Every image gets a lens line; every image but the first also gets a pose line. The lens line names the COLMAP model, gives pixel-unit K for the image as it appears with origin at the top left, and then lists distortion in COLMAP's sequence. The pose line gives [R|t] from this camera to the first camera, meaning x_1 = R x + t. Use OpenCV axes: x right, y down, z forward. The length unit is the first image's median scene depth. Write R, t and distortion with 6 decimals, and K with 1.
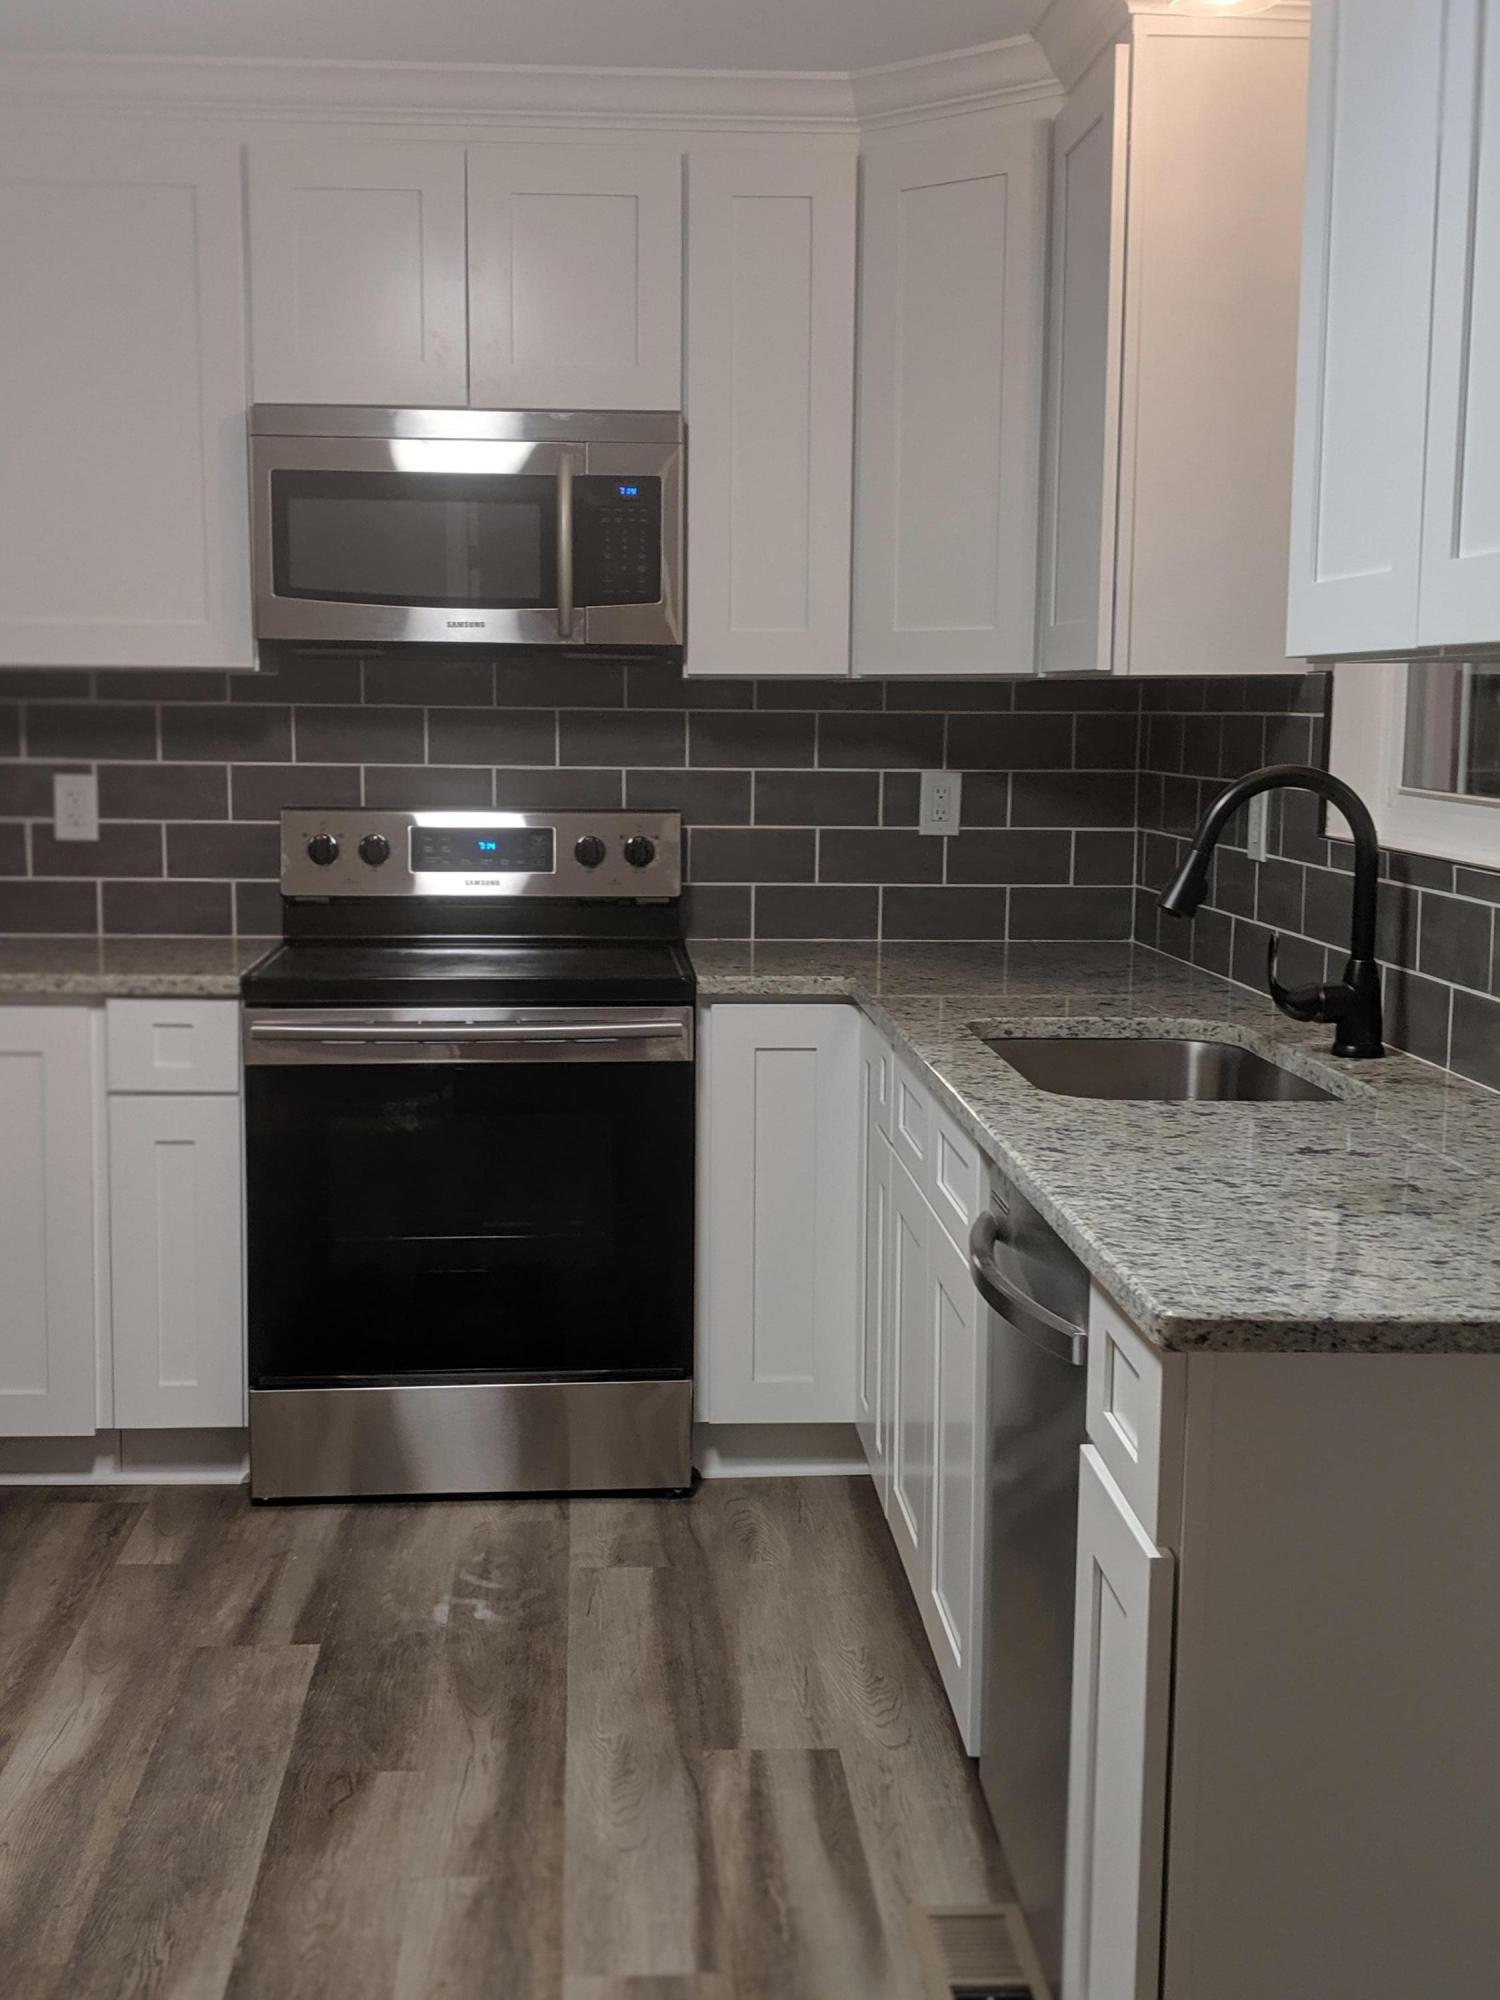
lens RADIAL K [[2422.0, 0, 749.3], [0, 2422.0, 1033.1], [0, 0, 1]] dist [0.232530, -0.707047]
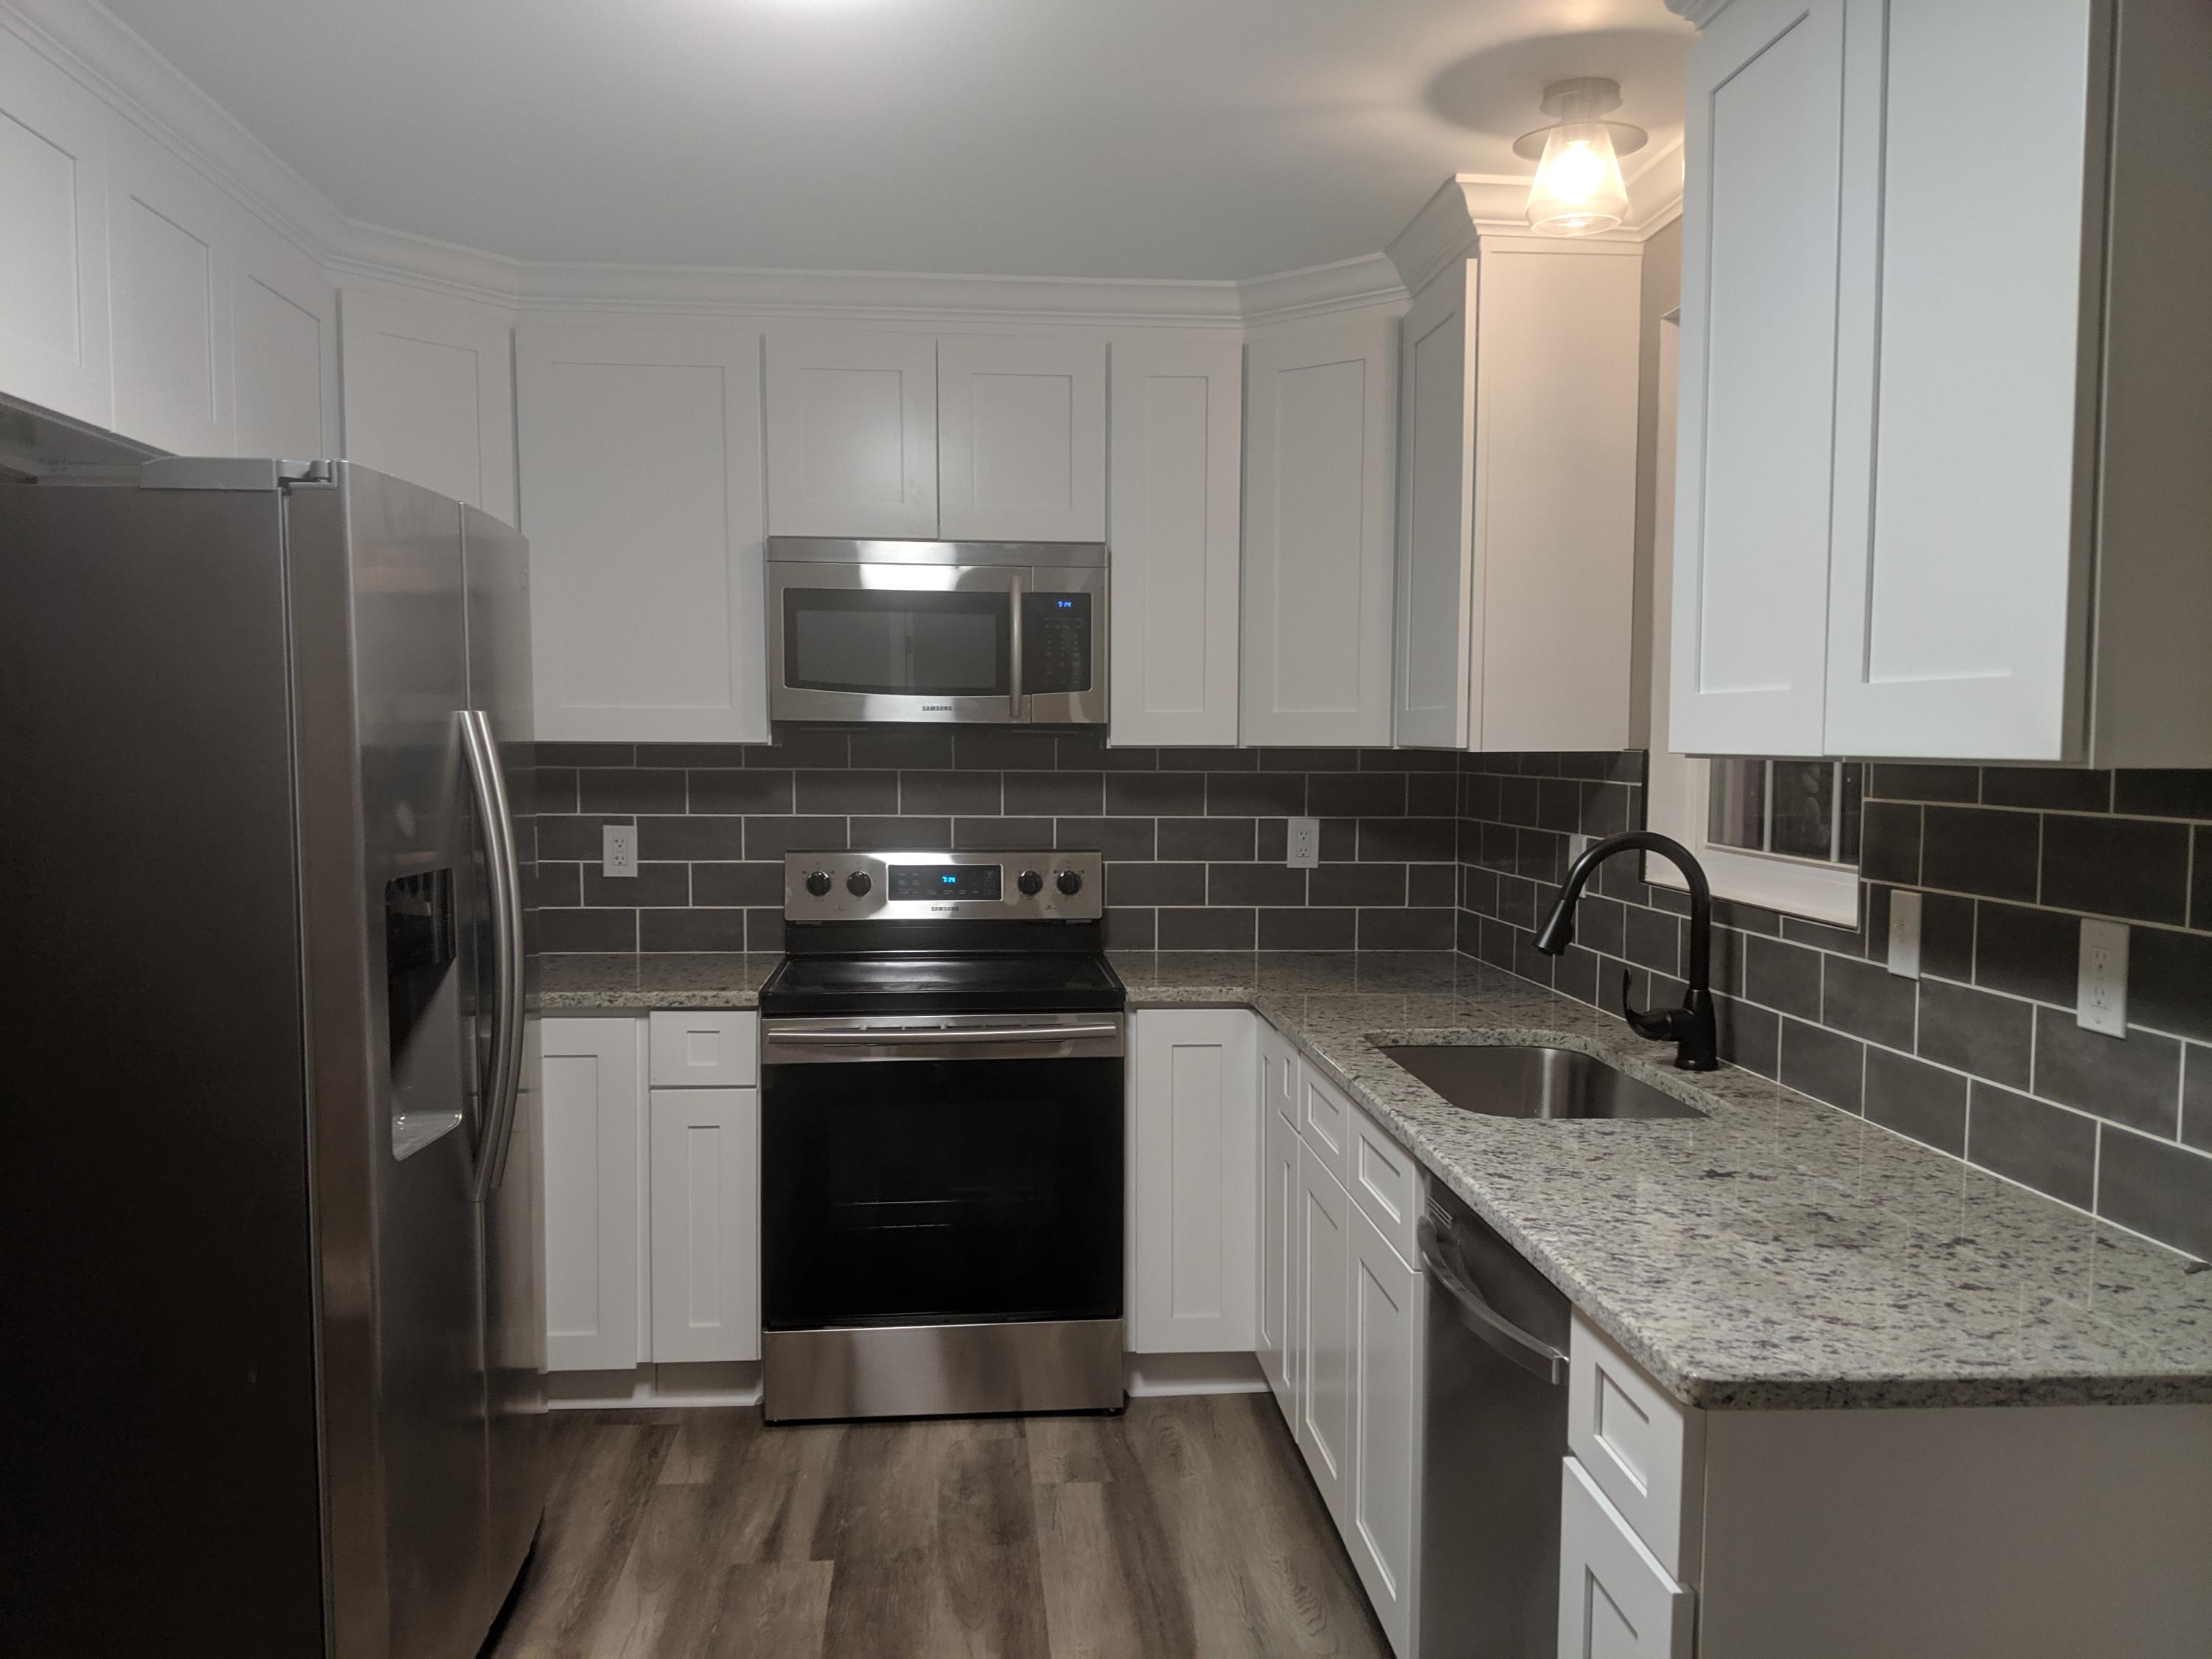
lens RADIAL K [[1769.1, 0, 1109.8], [0, 1769.1, 880.1], [0, 0, 1]] dist [0.159825, -0.341058]
pose [[0.999627, -0.004715, 0.026882, -0.054297], [0.006081, 0.998682, -0.050954, -0.032652], [-0.026606, 0.051099, 0.998339, 0.090527]]
